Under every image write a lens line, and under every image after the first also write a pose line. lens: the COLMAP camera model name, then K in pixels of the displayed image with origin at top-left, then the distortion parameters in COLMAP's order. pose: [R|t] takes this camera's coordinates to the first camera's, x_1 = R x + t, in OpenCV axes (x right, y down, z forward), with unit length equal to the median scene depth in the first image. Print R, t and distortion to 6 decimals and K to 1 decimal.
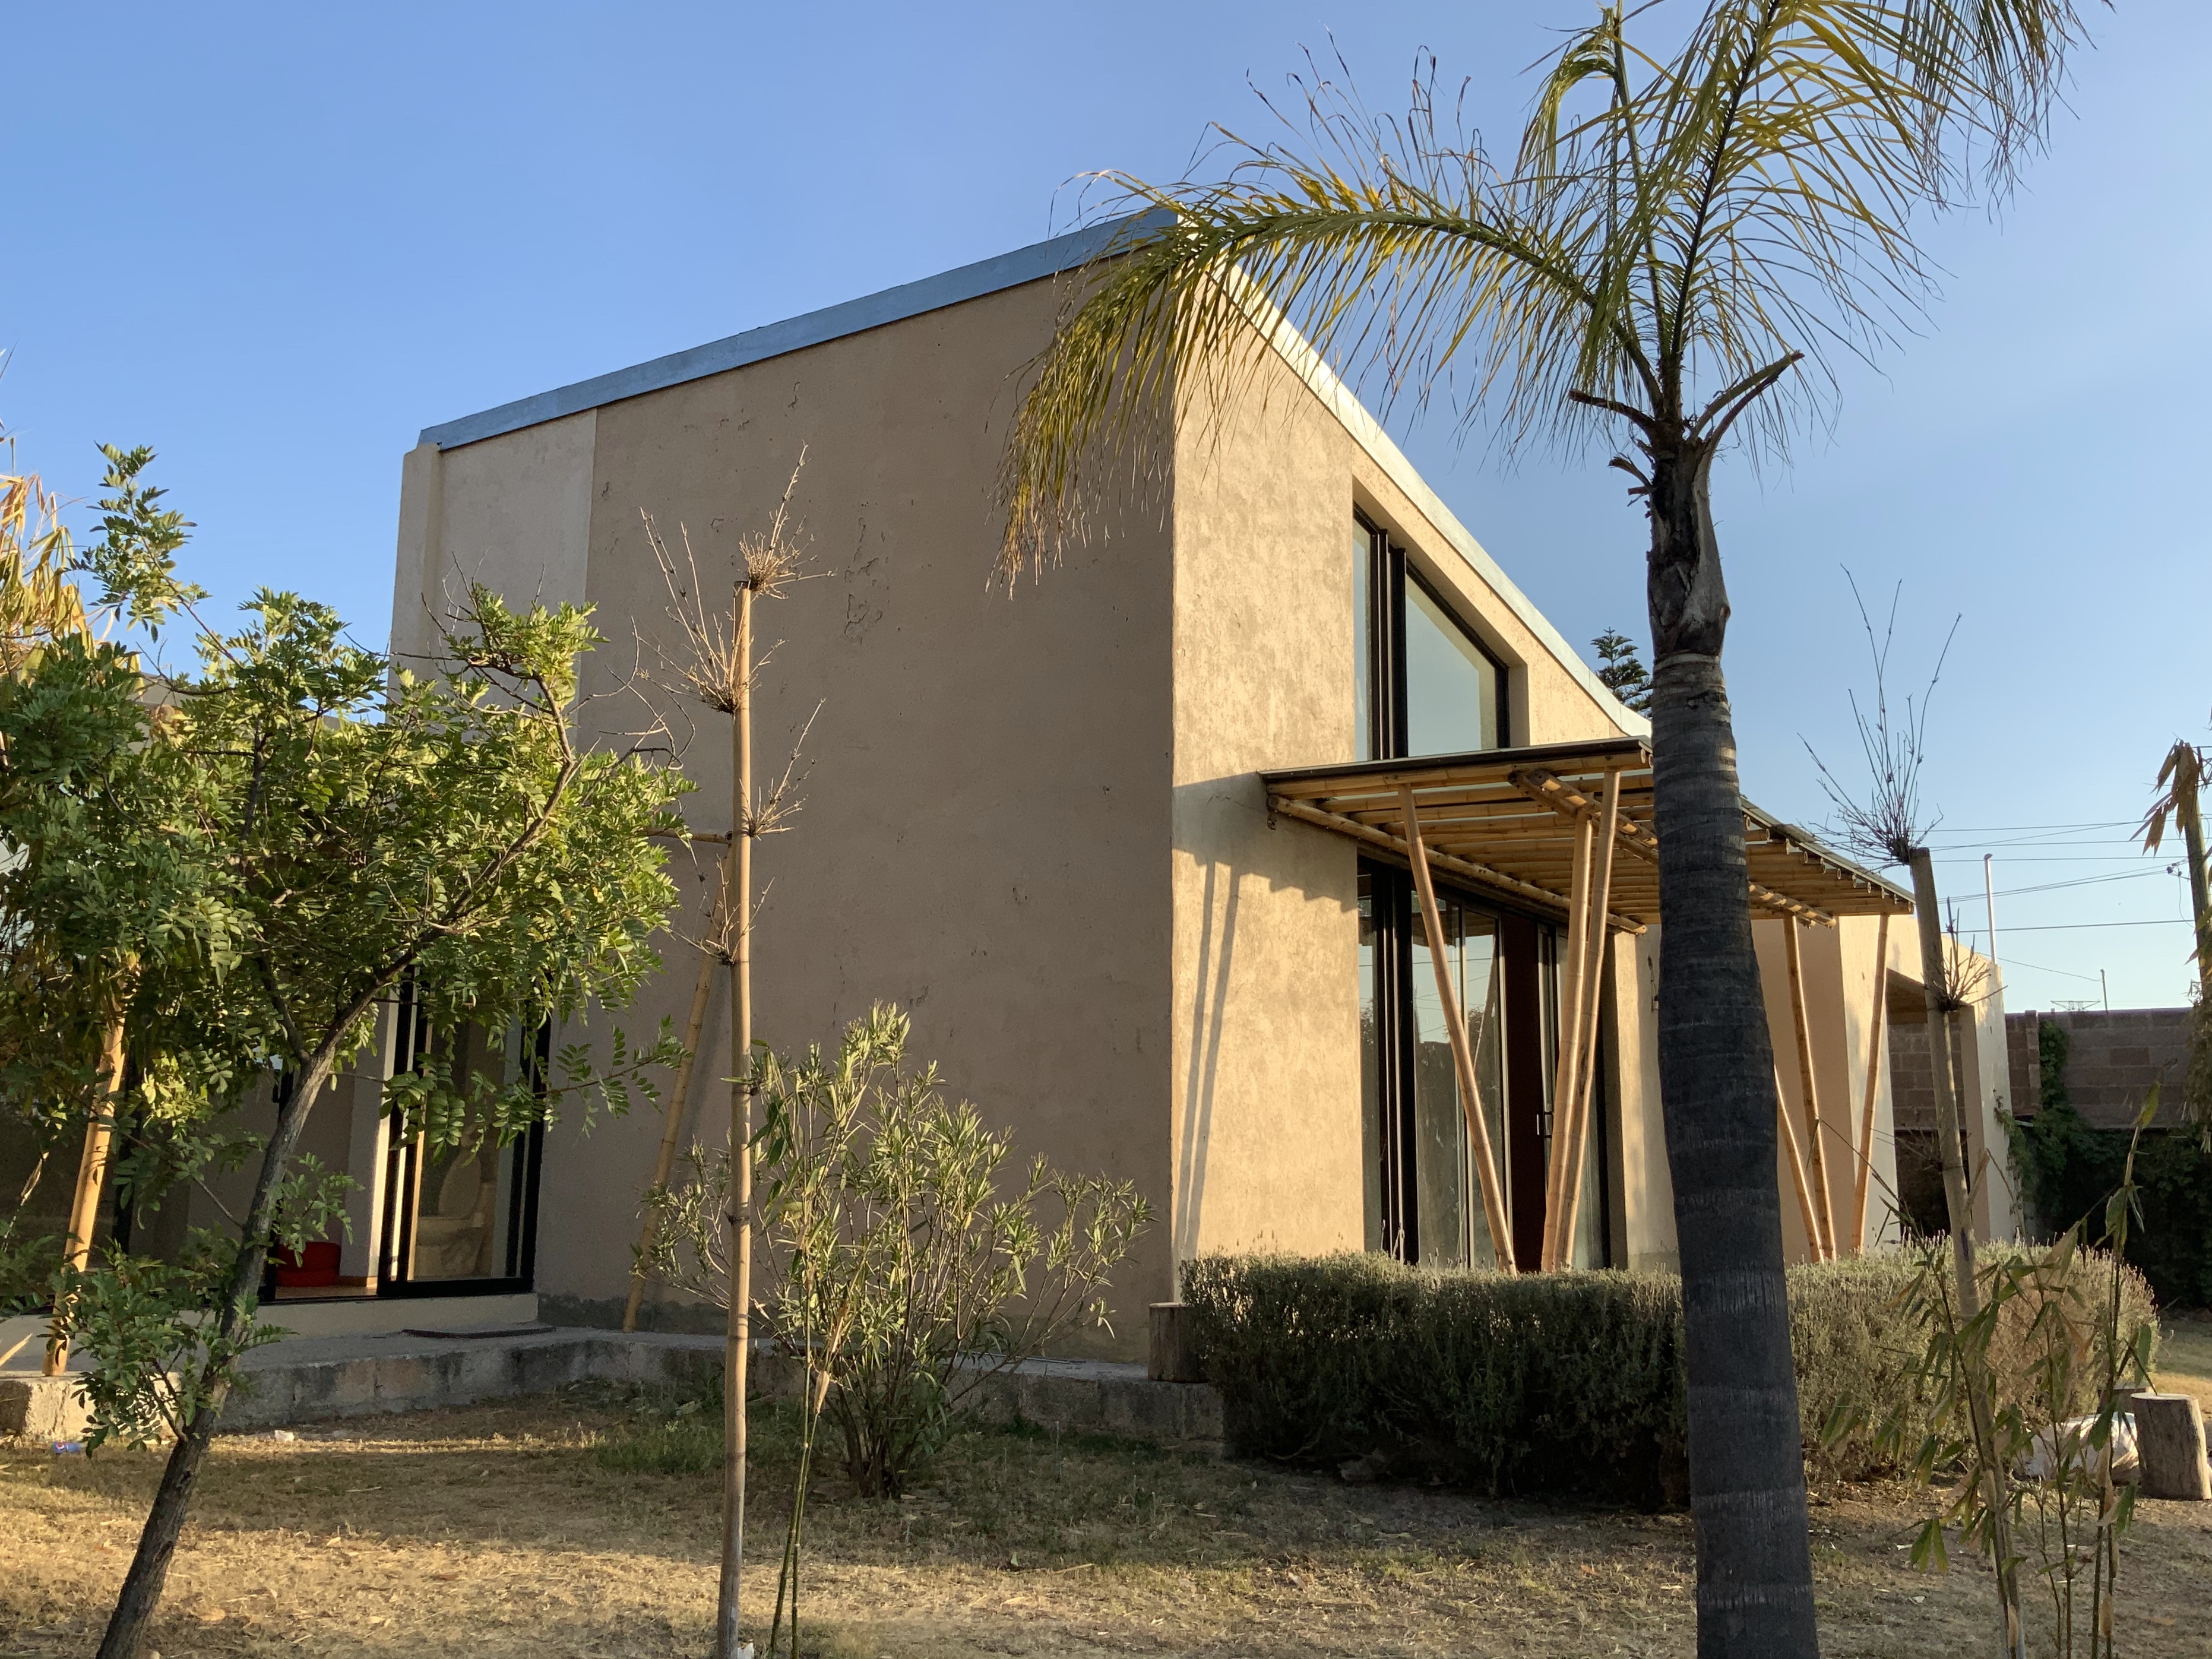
lens RADIAL K [[1758.4, 0, 1100.1], [0, 1758.4, 844.3], [0, 0, 1]] dist [0.096395, -0.191195]
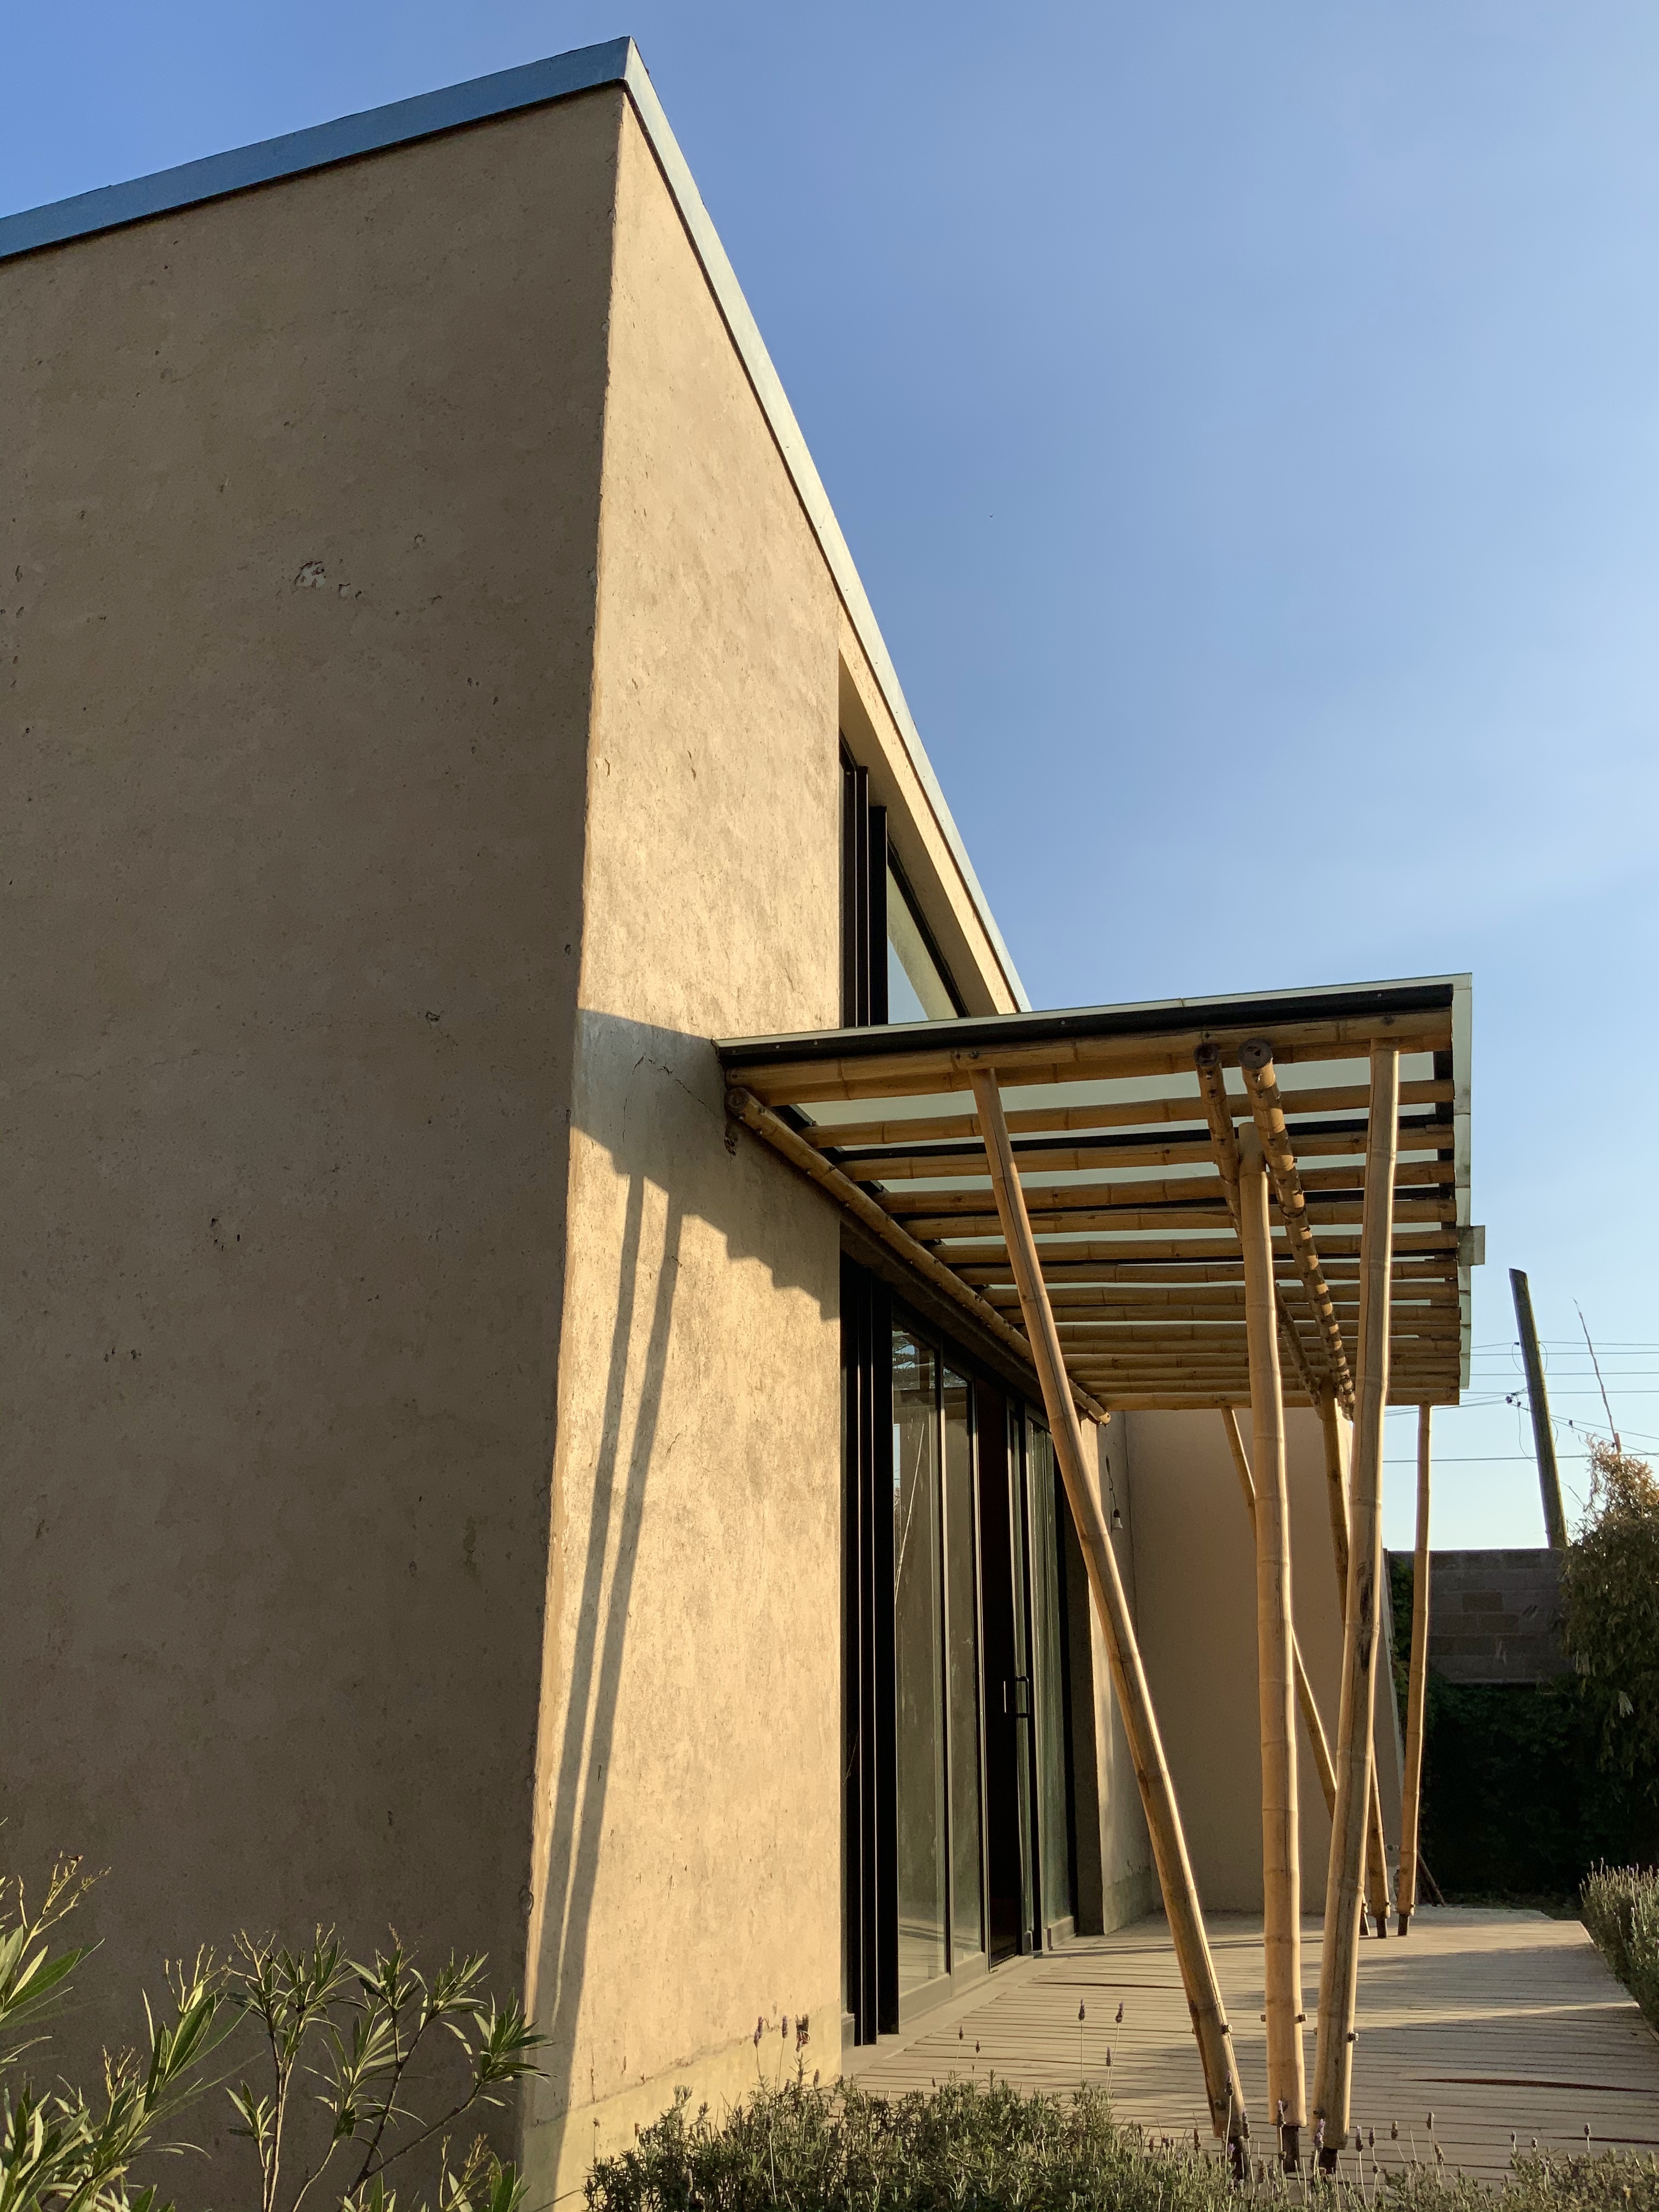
lens RADIAL K [[1758.5, 0, 829.5], [0, 1758.5, 1106.0], [0, 0, 1]] dist [0.096395, -0.191195]
pose [[0.963323, 0.078472, 0.256613, -0.013948], [-0.039100, 0.987127, -0.155083, 0.063247], [-0.265479, 0.139362, 0.953991, 0.496008]]
